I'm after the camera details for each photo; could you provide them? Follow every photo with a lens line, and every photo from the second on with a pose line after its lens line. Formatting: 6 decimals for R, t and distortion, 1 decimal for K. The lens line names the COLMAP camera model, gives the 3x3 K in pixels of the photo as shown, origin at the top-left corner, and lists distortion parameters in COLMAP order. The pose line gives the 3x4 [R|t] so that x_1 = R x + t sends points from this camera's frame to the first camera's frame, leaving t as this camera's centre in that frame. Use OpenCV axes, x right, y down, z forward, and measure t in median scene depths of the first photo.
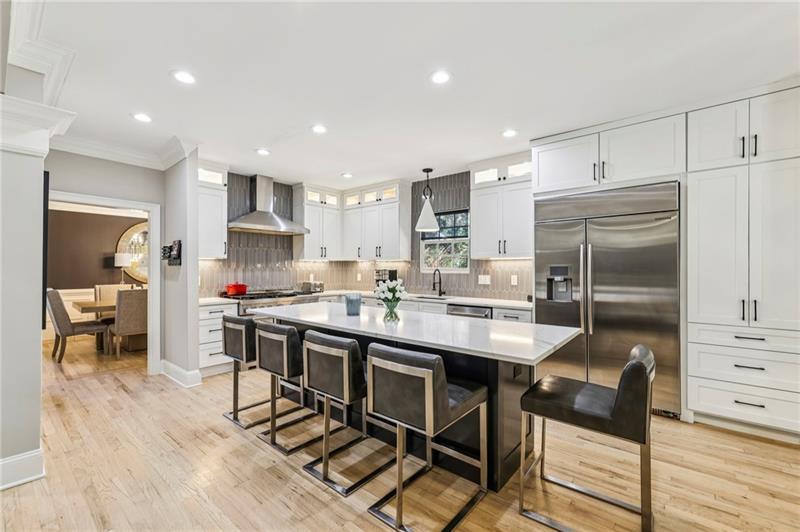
lens RADIAL K [[341.7, 0, 401.4], [0, 341.7, 268.6], [0, 0, 1]] dist [-0.000613, 0.001597]
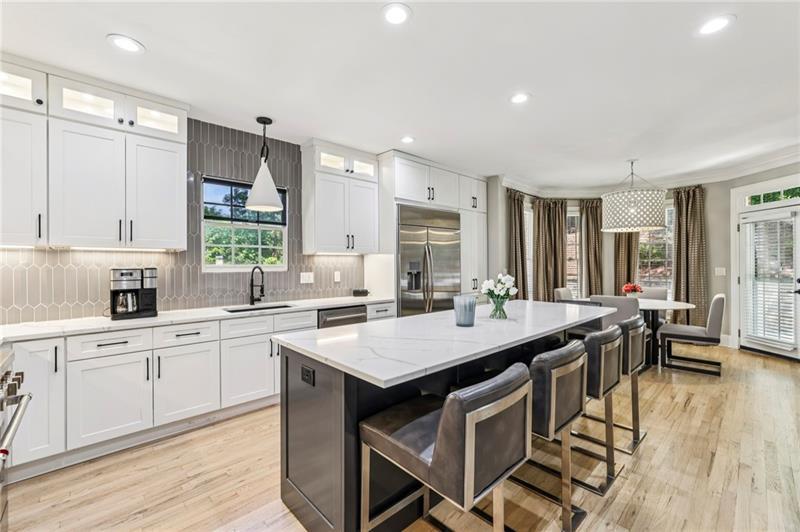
lens RADIAL K [[341.7, 0, 392.7], [0, 341.7, 264.6], [0, 0, 1]] dist [-0.000613, 0.001597]
pose [[0.133023, -0.003349, 0.991107, -0.571438], [0.011433, 0.999933, 0.001844, 0.000581], [-0.991047, 0.011086, 0.133052, 0.665670]]
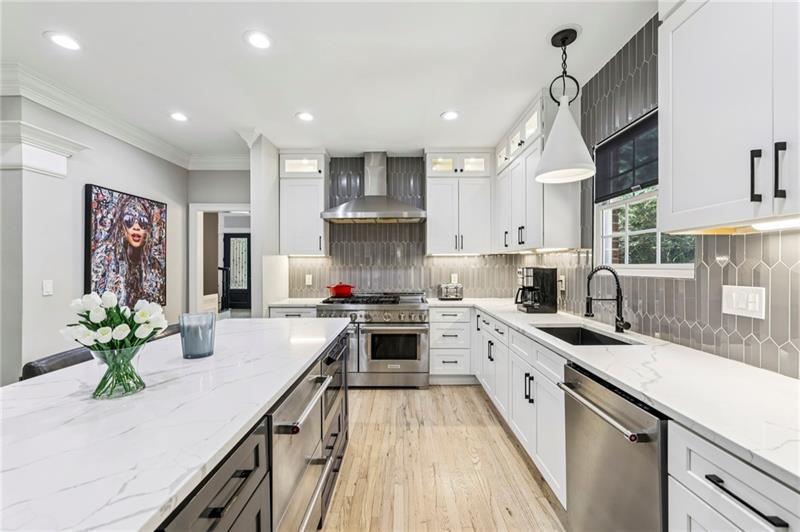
lens RADIAL K [[341.7, 0, 401.1], [0, 341.7, 266.6], [0, 0, 1]] dist [-0.000613, 0.001597]
pose [[0.639810, -0.003608, -0.768525, 0.277933], [0.005905, 0.999983, 0.000222, 0.000281], [0.768511, -0.004681, 0.639820, 0.572758]]
